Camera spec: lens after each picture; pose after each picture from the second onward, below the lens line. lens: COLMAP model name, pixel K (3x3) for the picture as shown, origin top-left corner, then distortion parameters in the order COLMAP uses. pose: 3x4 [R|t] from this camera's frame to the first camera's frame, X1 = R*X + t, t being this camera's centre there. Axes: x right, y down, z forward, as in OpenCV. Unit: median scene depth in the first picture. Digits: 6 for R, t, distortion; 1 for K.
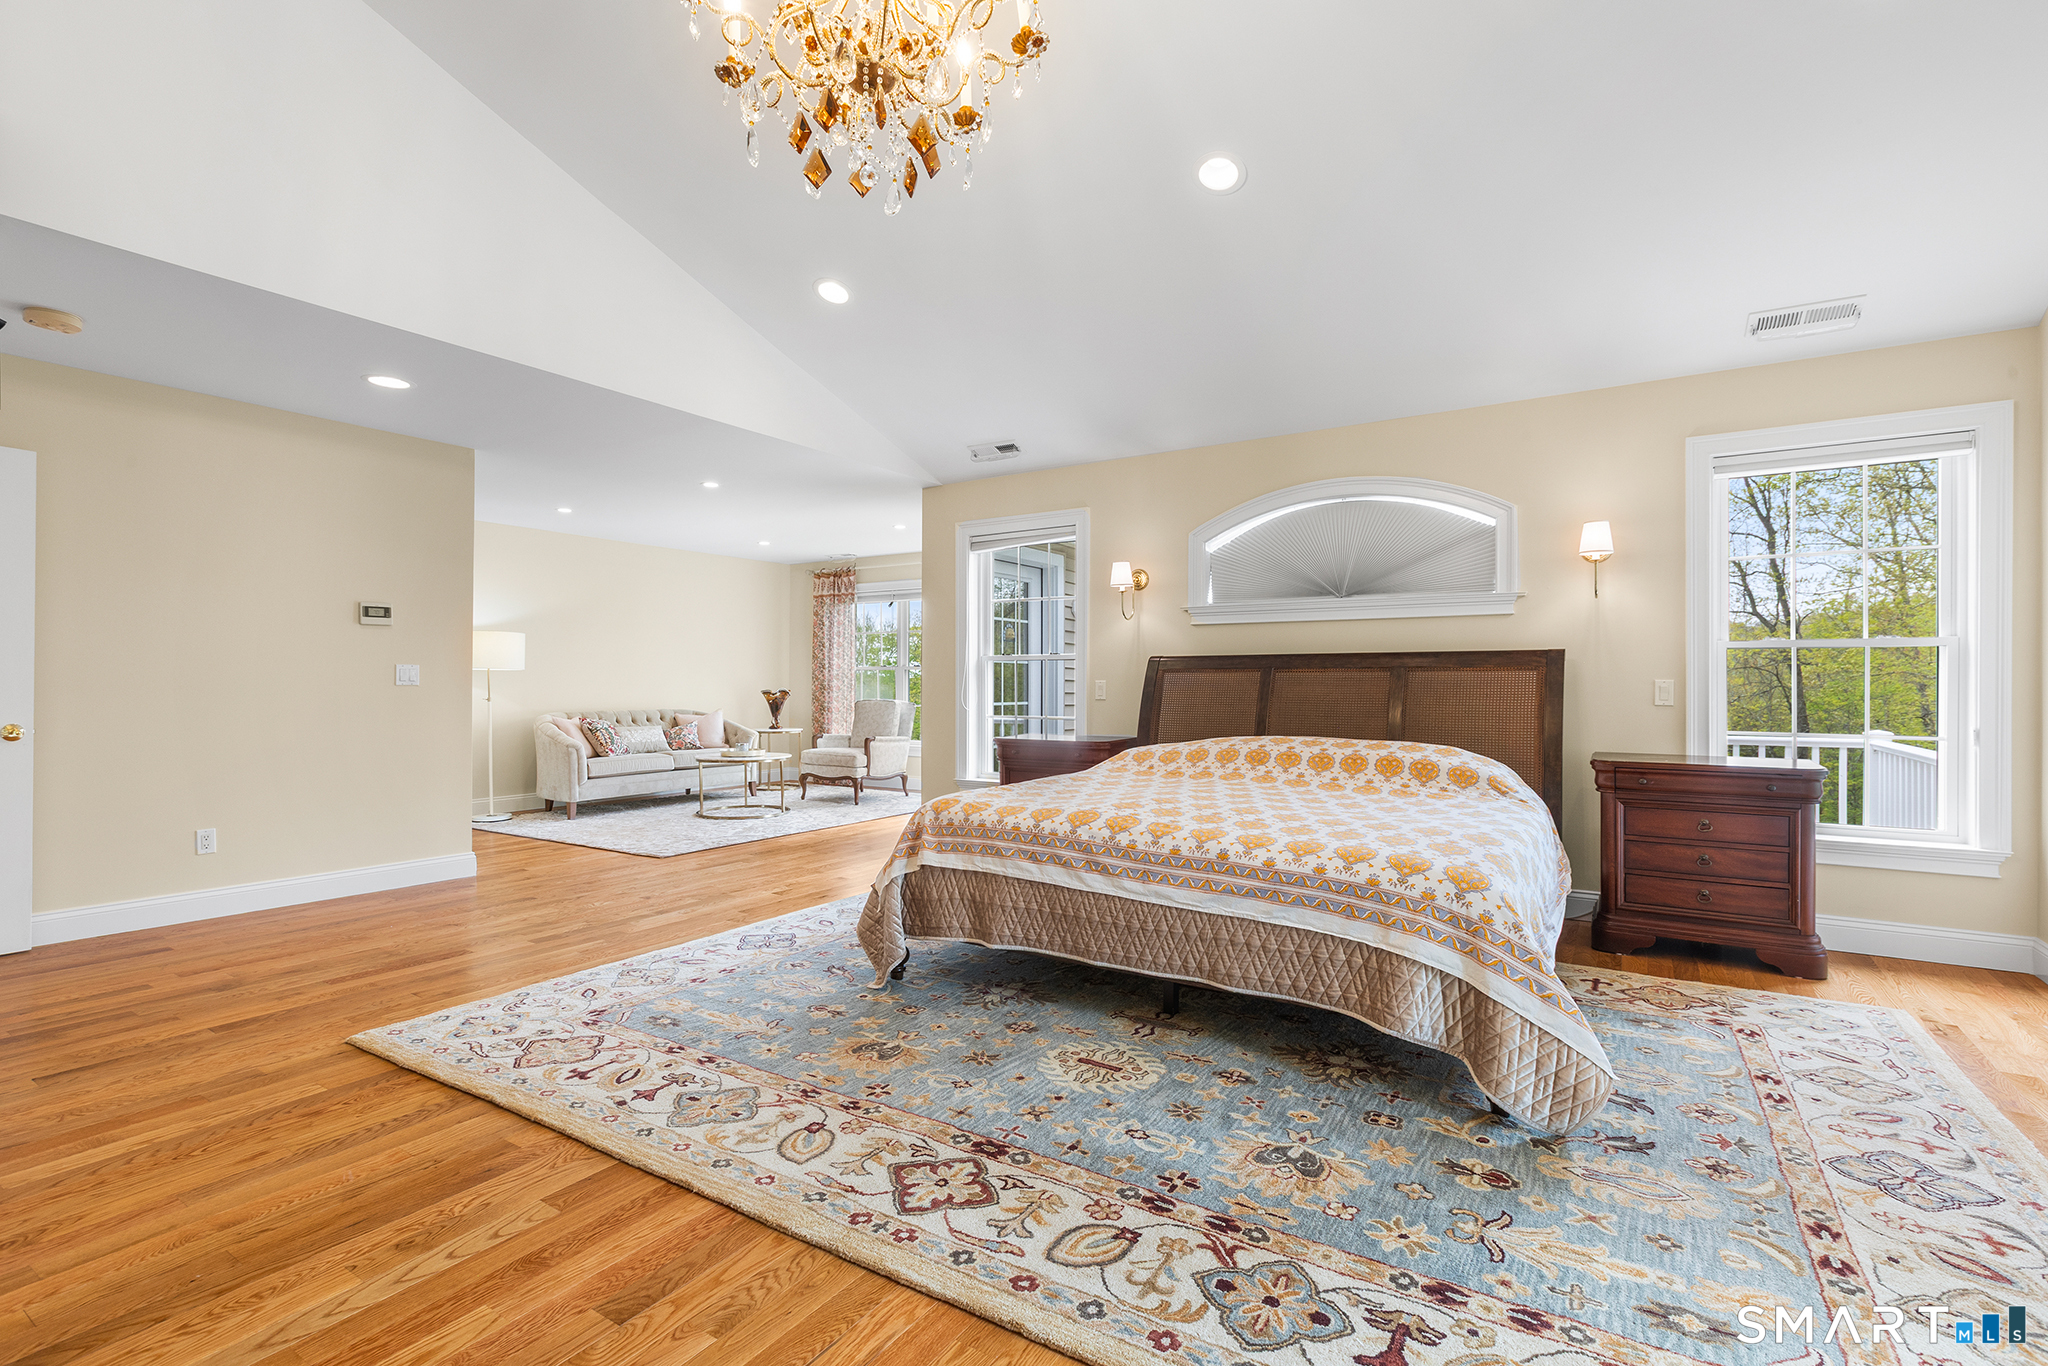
lens RADIAL K [[931.7, 0, 997.5], [0, 931.7, 682.7], [0, 0, 1]] dist [0.001241, 0.000407]
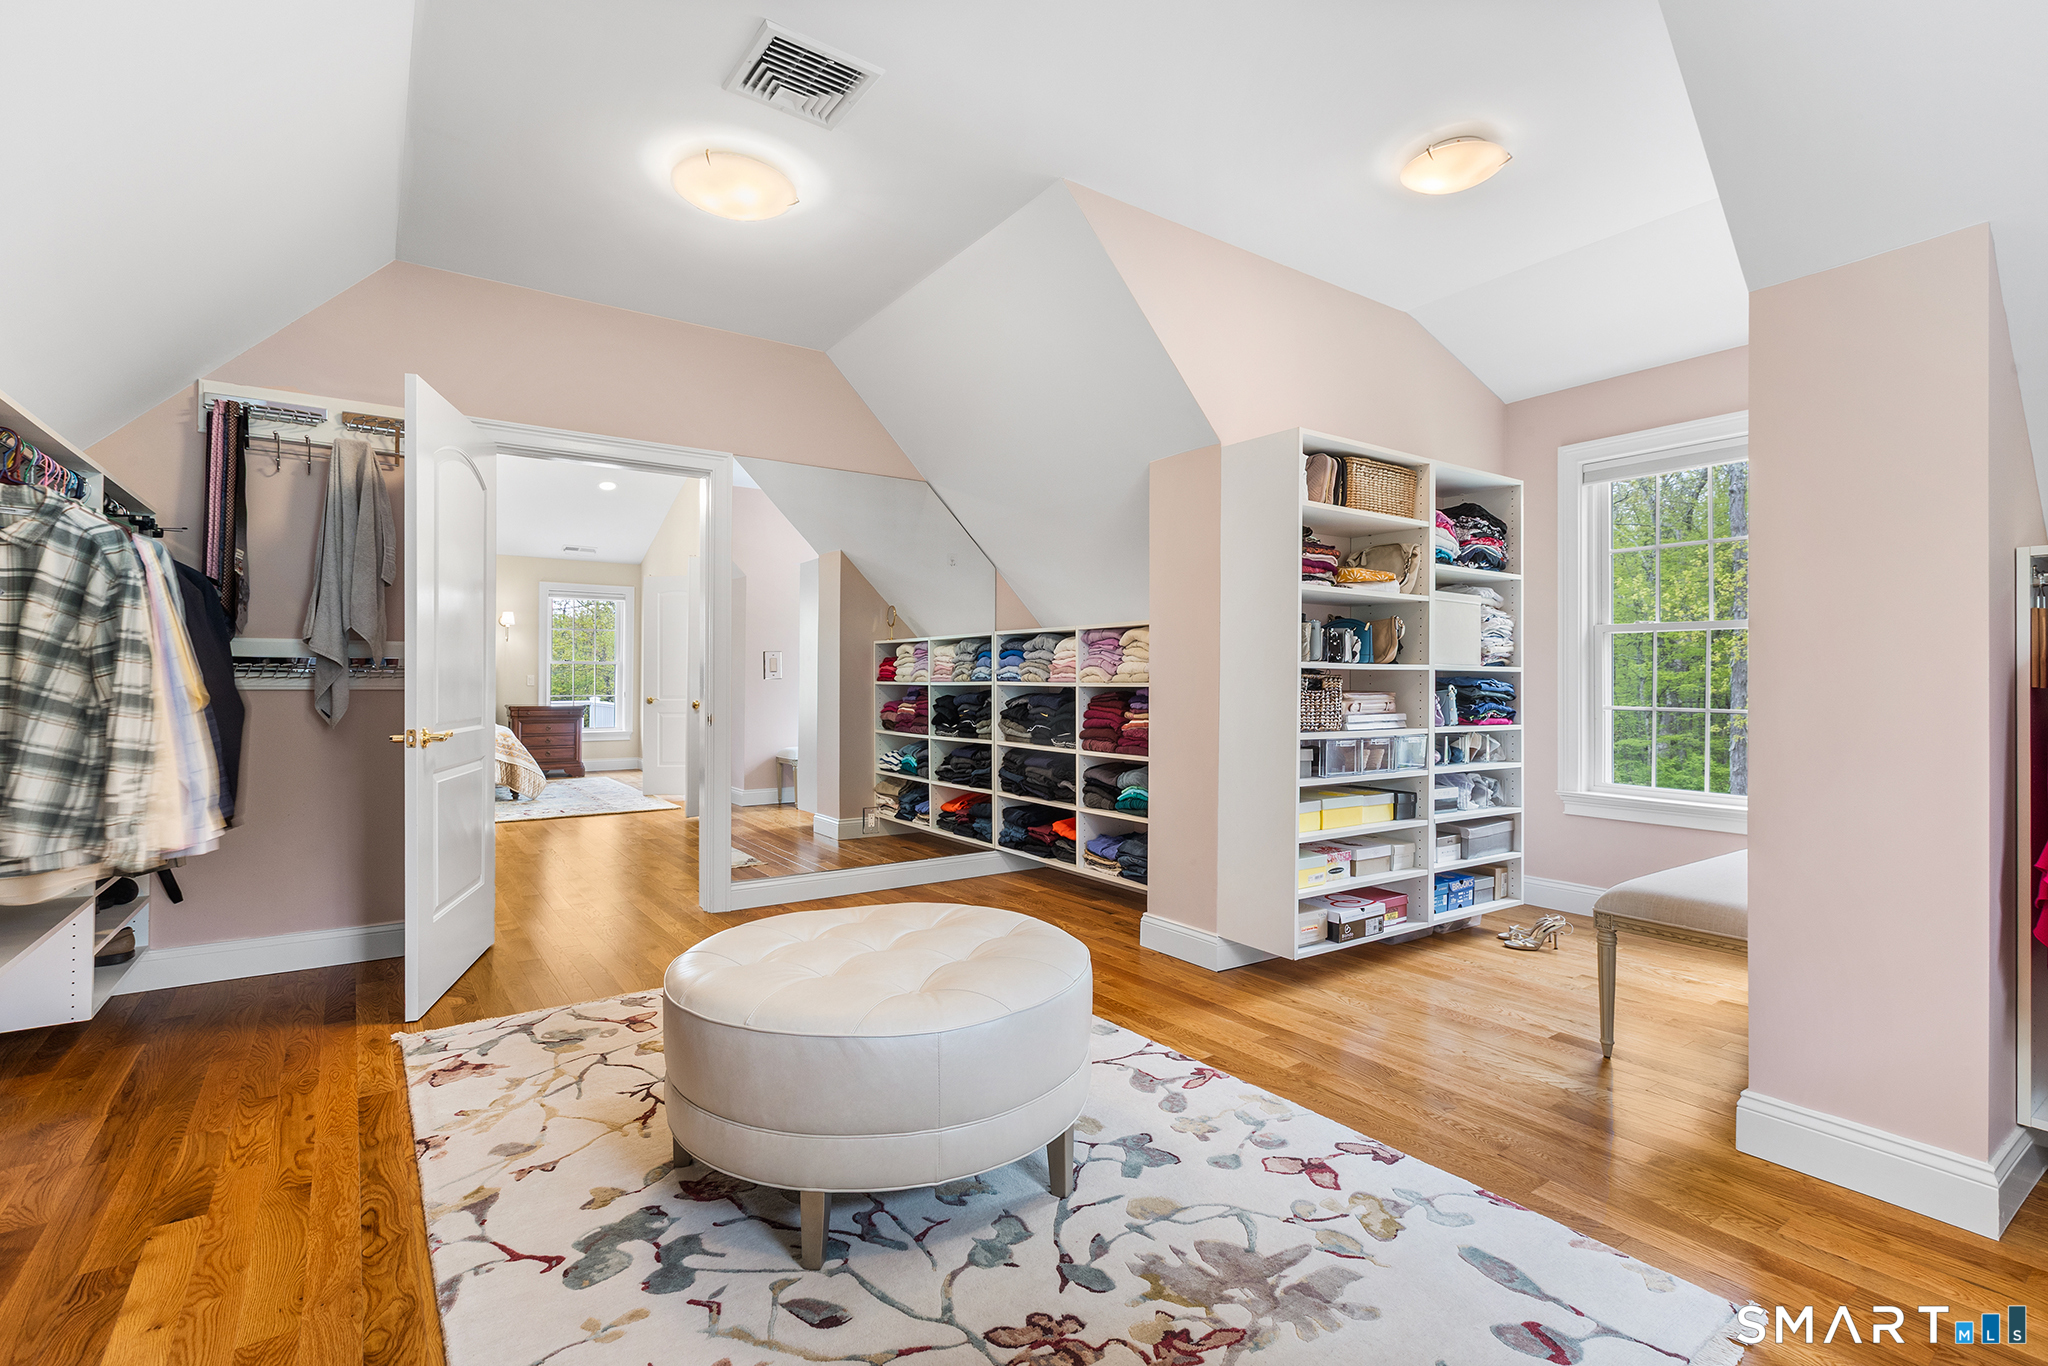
lens RADIAL K [[948.2, 0, 1011.2], [0, 948.2, 672.5], [0, 0, 1]] dist [0.000403, -0.000056]
pose [[0.375973, 0.008778, 0.926589, -1.206926], [-0.004735, 0.999960, -0.007551, 0.001752], [-0.926618, -0.001548, 0.376000, -1.205968]]
